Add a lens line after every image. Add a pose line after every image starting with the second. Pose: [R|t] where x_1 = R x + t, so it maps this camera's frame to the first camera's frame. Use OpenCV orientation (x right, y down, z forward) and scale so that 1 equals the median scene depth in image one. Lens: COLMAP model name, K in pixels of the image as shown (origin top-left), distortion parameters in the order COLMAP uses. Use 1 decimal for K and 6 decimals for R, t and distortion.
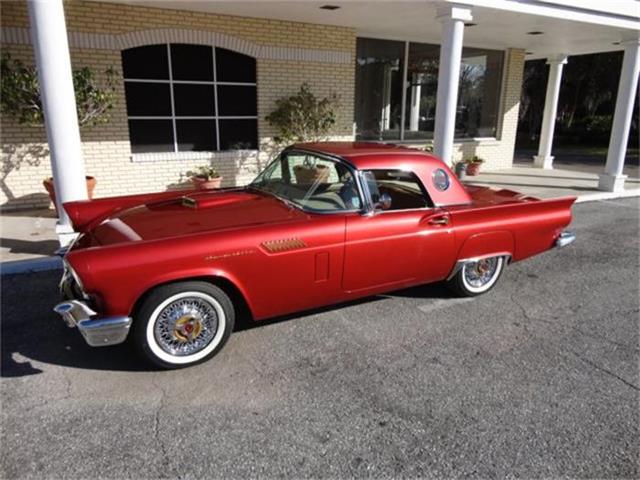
lens RADIAL K [[474.7, 0, 320.4], [0, 474.7, 239.3], [0, 0, 1]] dist [-0.001934, 0.007123]
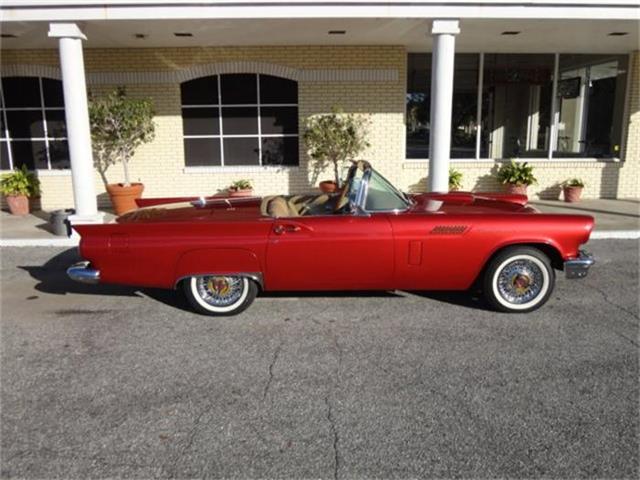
lens RADIAL K [[546.9, 0, 318.1], [0, 546.9, 232.0], [0, 0, 1]] dist [-0.057211, 0.047921]
pose [[0.892281, 0.068446, -0.446262, 0.501842], [-0.103310, 0.993169, -0.054236, 0.020099], [0.439501, 0.094497, 0.893258, -0.049269]]
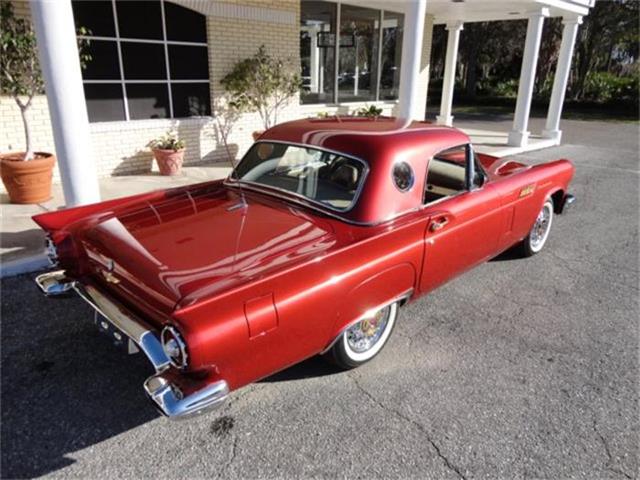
lens RADIAL K [[474.7, 0, 320.4], [0, 474.7, 240.7], [0, 0, 1]] dist [-0.001934, 0.007123]
pose [[0.955202, -0.093901, 0.280662, -0.233940], [0.071019, 0.993348, 0.090639, -0.014743], [-0.287306, -0.066646, 0.955517, 0.025699]]
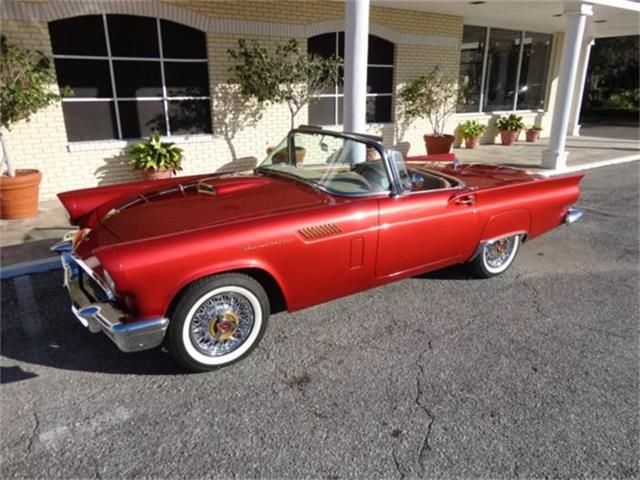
lens RADIAL K [[474.7, 0, 314.8], [0, 474.7, 235.3], [0, 0, 1]] dist [-0.001934, 0.007123]
pose [[0.992734, -0.045077, 0.111565, -0.508823], [0.040576, 0.998281, 0.042291, 0.037260], [-0.113280, -0.037457, 0.992857, -0.171292]]
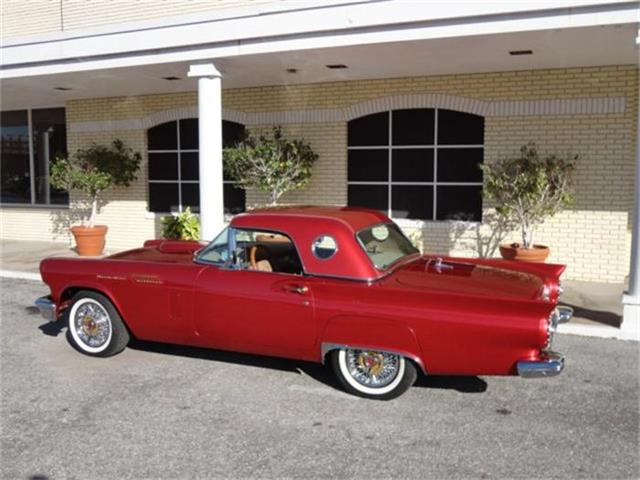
lens RADIAL K [[629.5, 0, 315.3], [0, 629.5, 237.9], [0, 0, 1]] dist [-0.038546, 0.000000]
pose [[0.607265, 0.073046, -0.791134, 0.614647], [-0.207278, 0.975845, -0.069003, -0.029454], [0.766984, 0.205888, 0.607737, 0.133386]]
